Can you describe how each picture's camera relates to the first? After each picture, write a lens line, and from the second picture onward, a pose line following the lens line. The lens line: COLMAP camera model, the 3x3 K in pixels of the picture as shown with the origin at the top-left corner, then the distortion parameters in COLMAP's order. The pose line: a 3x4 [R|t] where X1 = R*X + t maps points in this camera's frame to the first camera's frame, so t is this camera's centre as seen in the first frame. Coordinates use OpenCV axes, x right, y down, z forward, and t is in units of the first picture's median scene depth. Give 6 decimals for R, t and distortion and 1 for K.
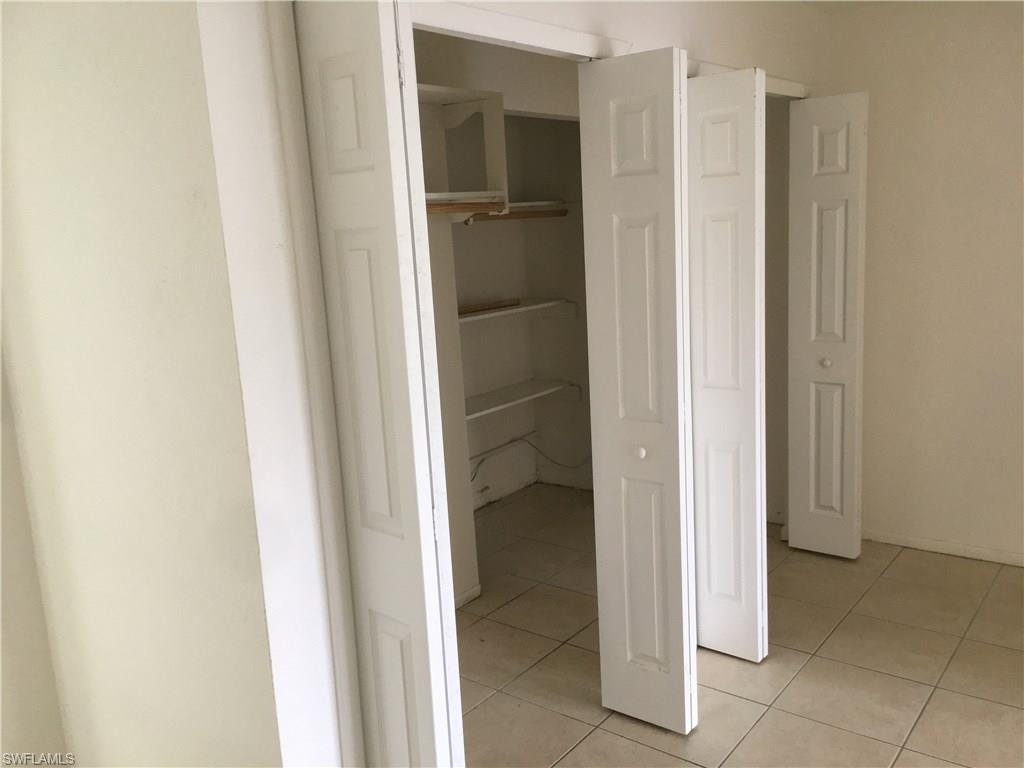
lens RADIAL K [[867.8, 0, 509.7], [0, 867.8, 381.9], [0, 0, 1]] dist [0.038133, -0.040890]
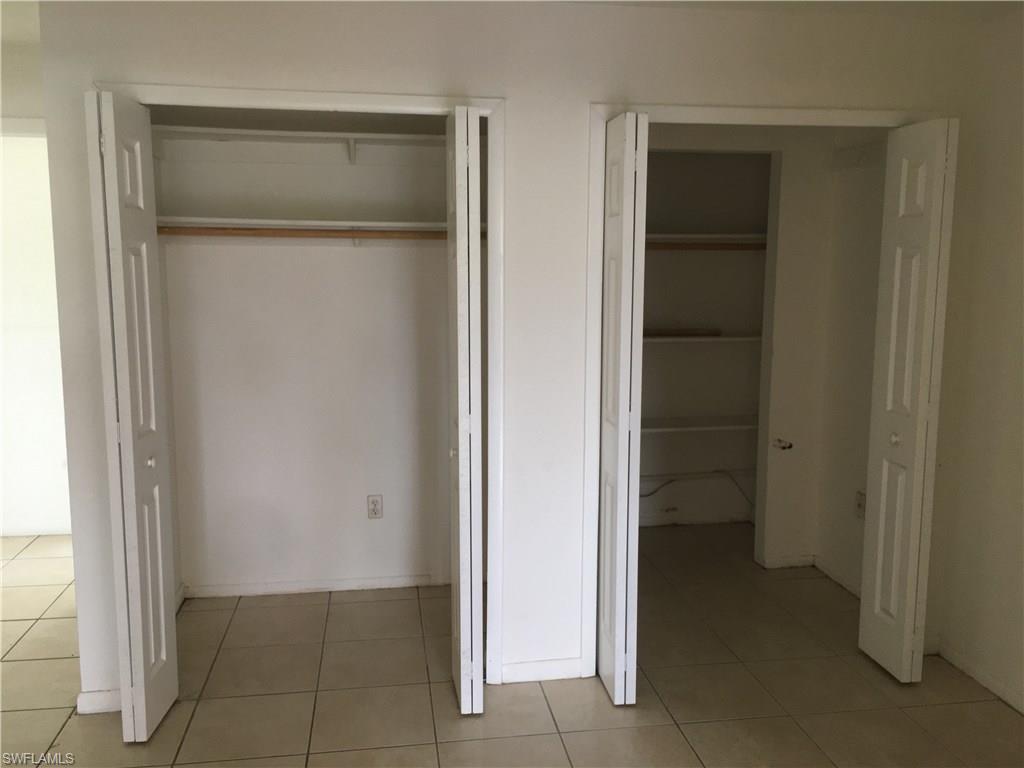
lens RADIAL K [[867.8, 0, 507.7], [0, 867.8, 383.0], [0, 0, 1]] dist [0.038133, -0.040890]
pose [[0.725269, 0.156224, -0.670506, 0.575340], [-0.169077, 0.984505, 0.046497, -0.045311], [0.667381, 0.079645, 0.740445, 0.112246]]
